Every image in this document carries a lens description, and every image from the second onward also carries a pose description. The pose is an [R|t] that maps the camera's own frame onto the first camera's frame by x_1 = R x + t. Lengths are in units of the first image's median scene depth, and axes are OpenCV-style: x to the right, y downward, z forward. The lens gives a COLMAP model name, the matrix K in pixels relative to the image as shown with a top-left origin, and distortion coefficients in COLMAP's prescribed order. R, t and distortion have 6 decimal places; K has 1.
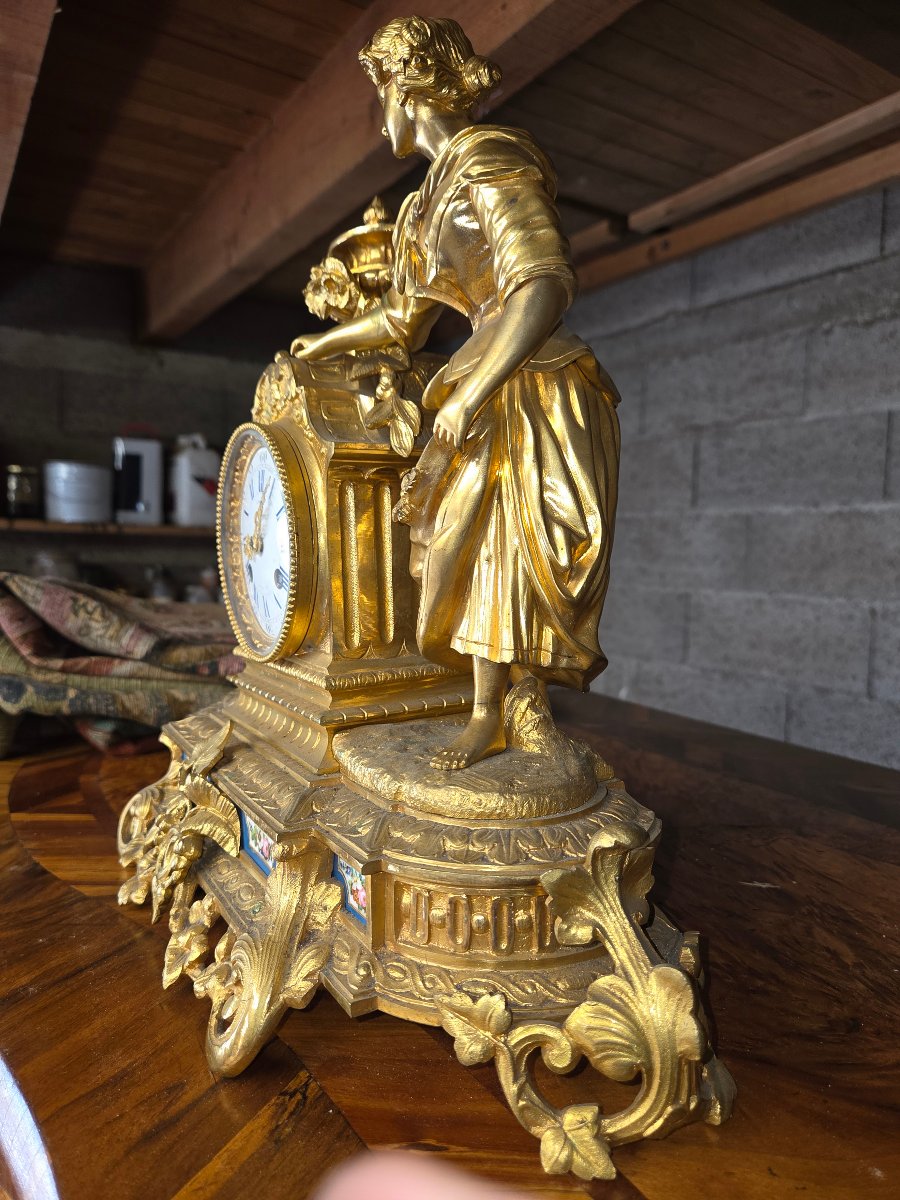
lens RADIAL K [[810.2, 0, 449.6], [0, 810.2, 604.1], [0, 0, 1]] dist [0.037298, -0.051854]
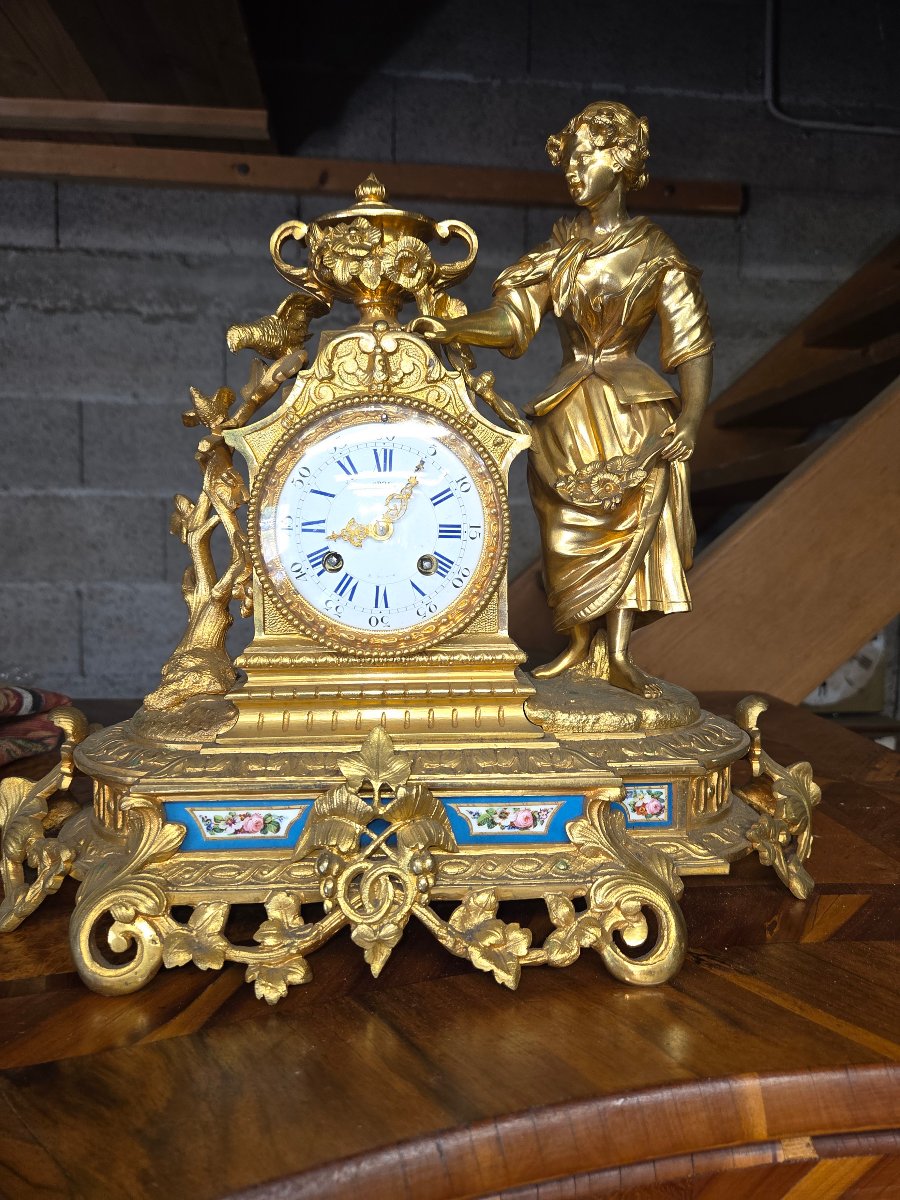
lens RADIAL K [[810.2, 0, 446.2], [0, 810.2, 601.3], [0, 0, 1]] dist [0.037298, -0.051854]
pose [[0.445505, -0.078028, 0.891873, -0.196790], [0.067265, 0.996296, 0.053564, -0.004498], [-0.892749, 0.036129, 0.449104, 0.111292]]
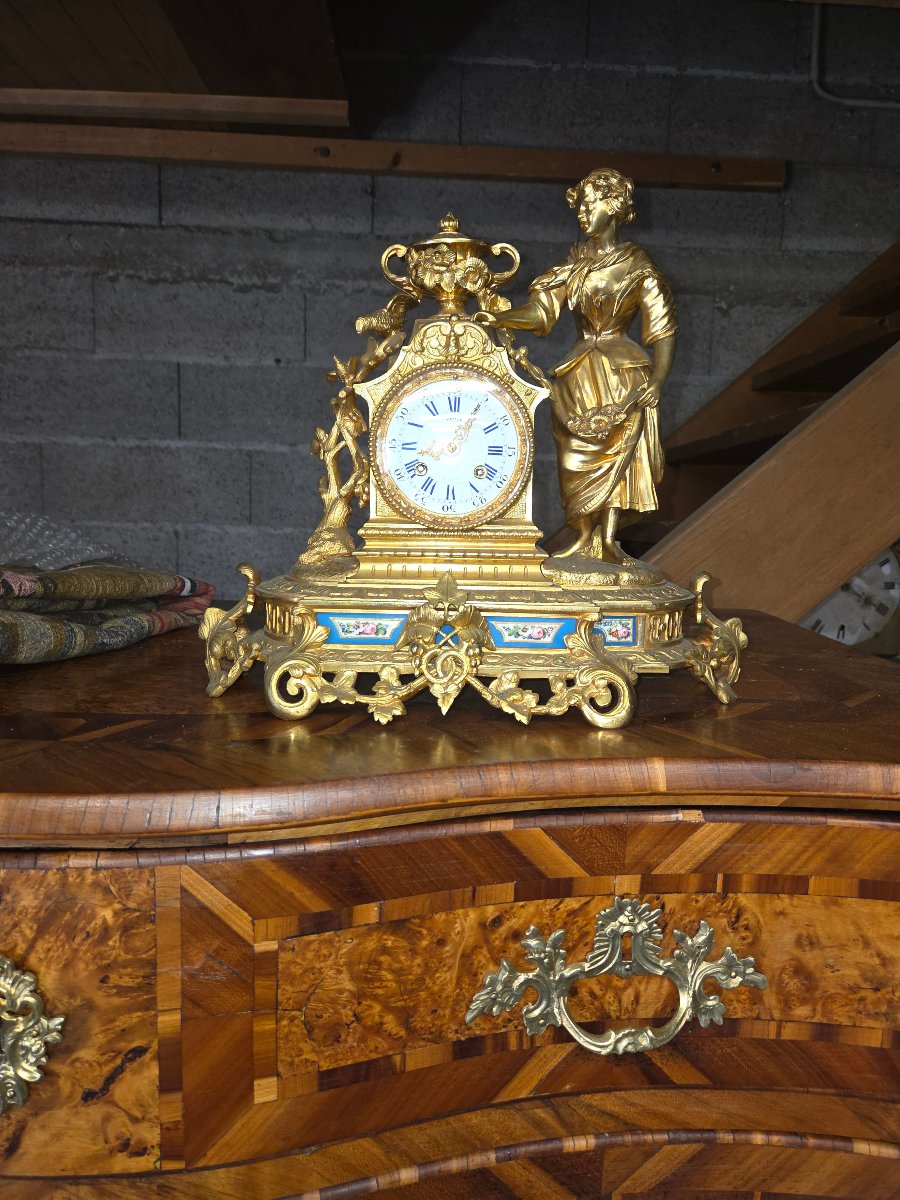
lens RADIAL K [[810.2, 0, 451.9], [0, 810.2, 599.8], [0, 0, 1]] dist [0.037298, -0.051854]
pose [[0.500112, -0.103538, 0.859749, -0.302312], [0.049315, 0.994621, 0.091094, 0.017405], [-0.864555, -0.003159, 0.502528, 0.055590]]
